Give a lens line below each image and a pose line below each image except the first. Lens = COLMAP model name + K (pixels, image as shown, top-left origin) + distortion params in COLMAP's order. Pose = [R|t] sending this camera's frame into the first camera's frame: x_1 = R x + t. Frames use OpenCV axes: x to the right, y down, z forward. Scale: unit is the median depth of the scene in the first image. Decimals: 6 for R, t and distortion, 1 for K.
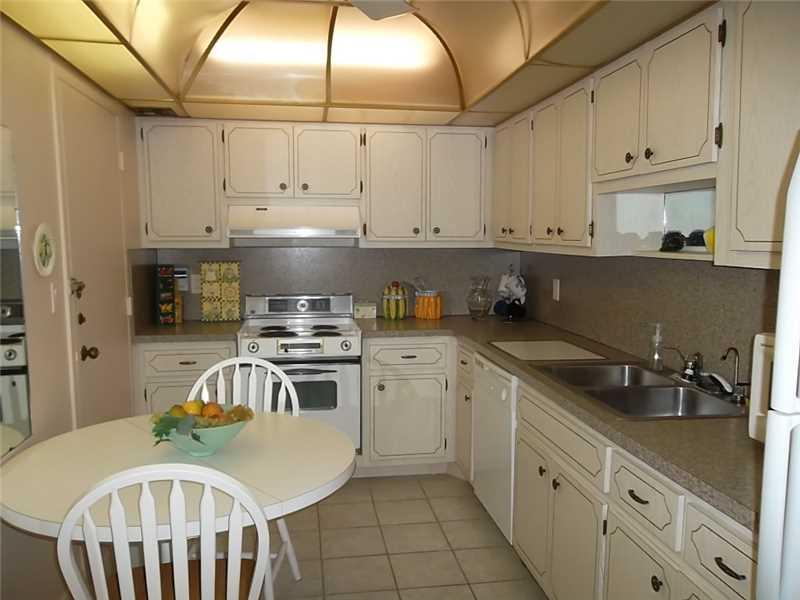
lens RADIAL K [[638.8, 0, 402.6], [0, 638.8, 300.7], [0, 0, 1]] dist [-0.001773, 0.009917]
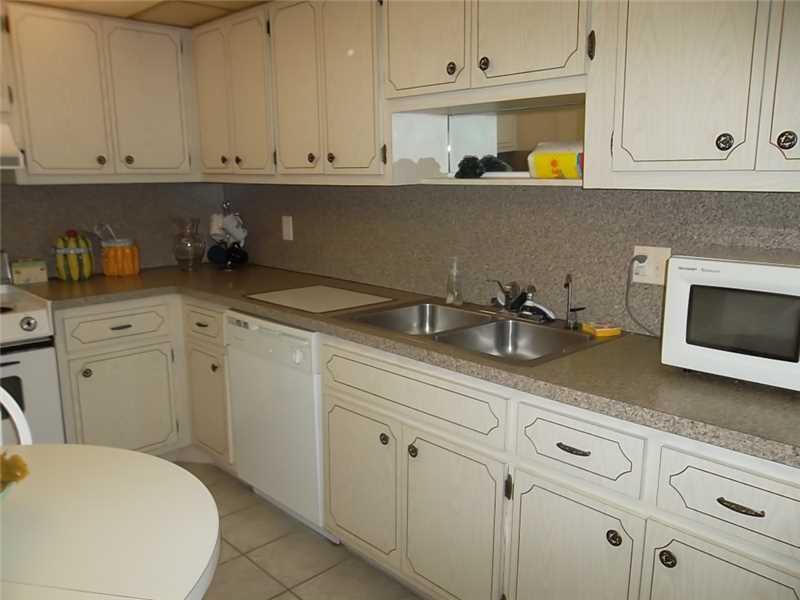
lens RADIAL K [[638.8, 0, 398.2], [0, 638.8, 303.0], [0, 0, 1]] dist [-0.001773, 0.009917]
pose [[0.822218, -0.121976, 0.555950, -0.138304], [0.067091, 0.990728, 0.118142, -0.008987], [-0.565205, -0.059840, 0.822777, 0.183290]]
